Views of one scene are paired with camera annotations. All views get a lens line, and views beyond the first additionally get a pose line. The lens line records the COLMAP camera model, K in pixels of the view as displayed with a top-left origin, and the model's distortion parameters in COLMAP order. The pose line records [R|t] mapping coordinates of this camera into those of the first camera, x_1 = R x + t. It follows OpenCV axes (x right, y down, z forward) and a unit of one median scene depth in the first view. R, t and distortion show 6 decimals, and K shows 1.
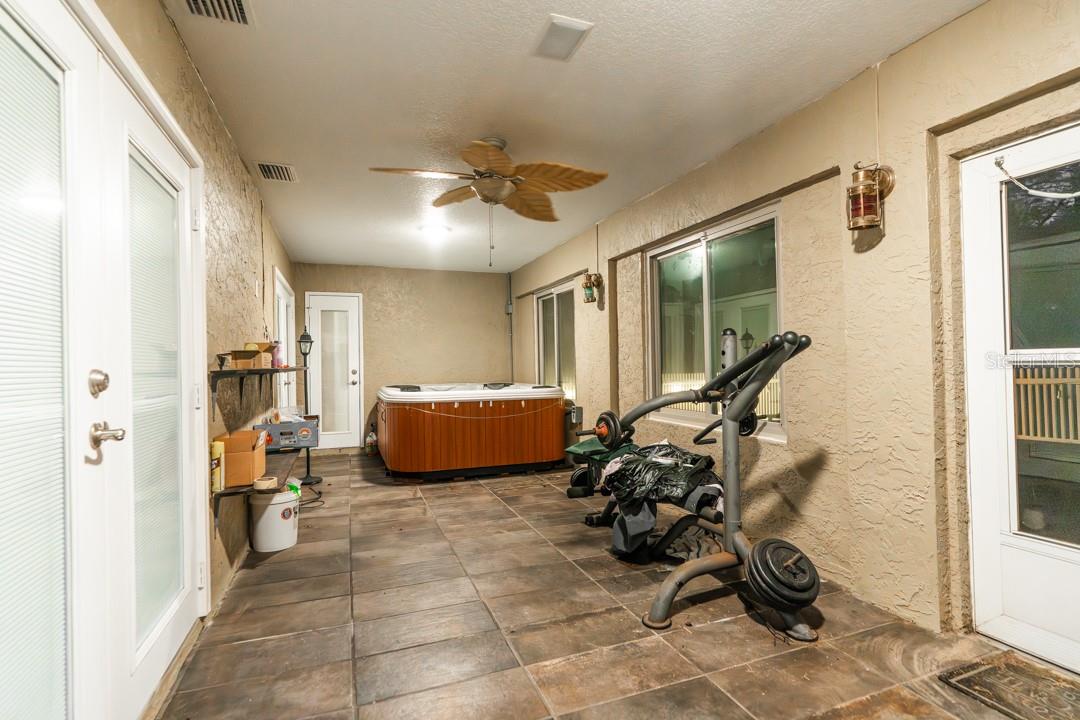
lens RADIAL K [[518.1, 0, 543.8], [0, 518.1, 363.3], [0, 0, 1]] dist [-0.033854, 0.000290]
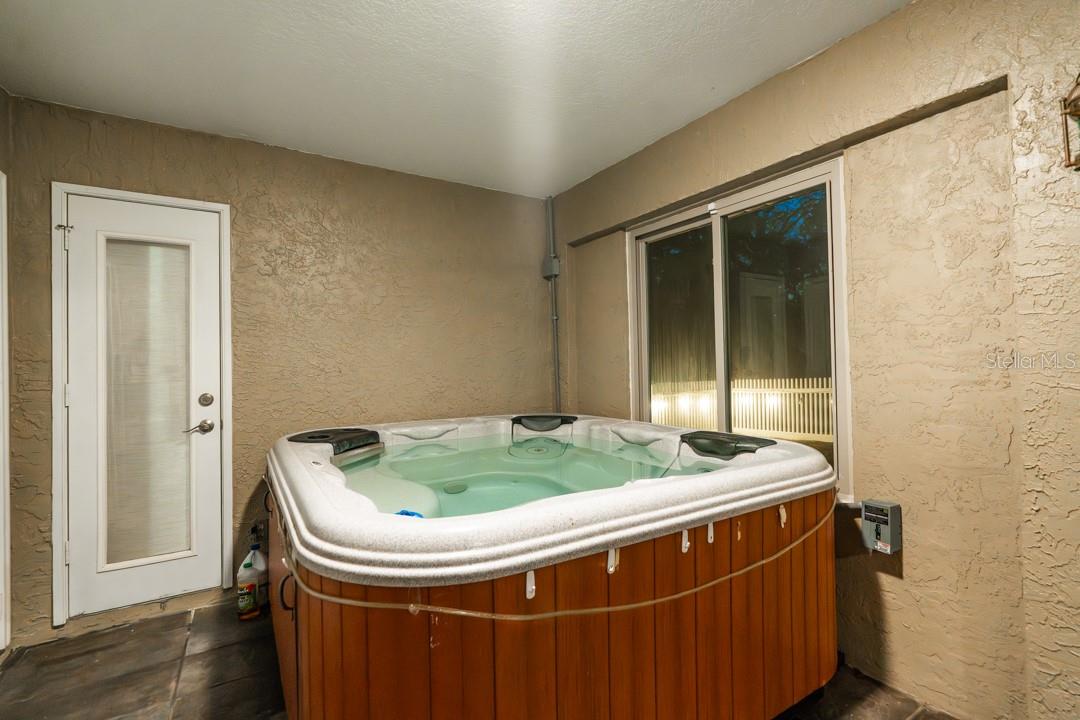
lens RADIAL K [[484.9, 0, 535.9], [0, 484.9, 355.3], [0, 0, 1]] dist [-0.007805, 0.002179]
pose [[0.982794, -0.000989, 0.184702, -0.185356], [0.004070, 0.999859, -0.016305, -0.010576], [-0.184660, 0.016776, 0.982659, 0.582999]]
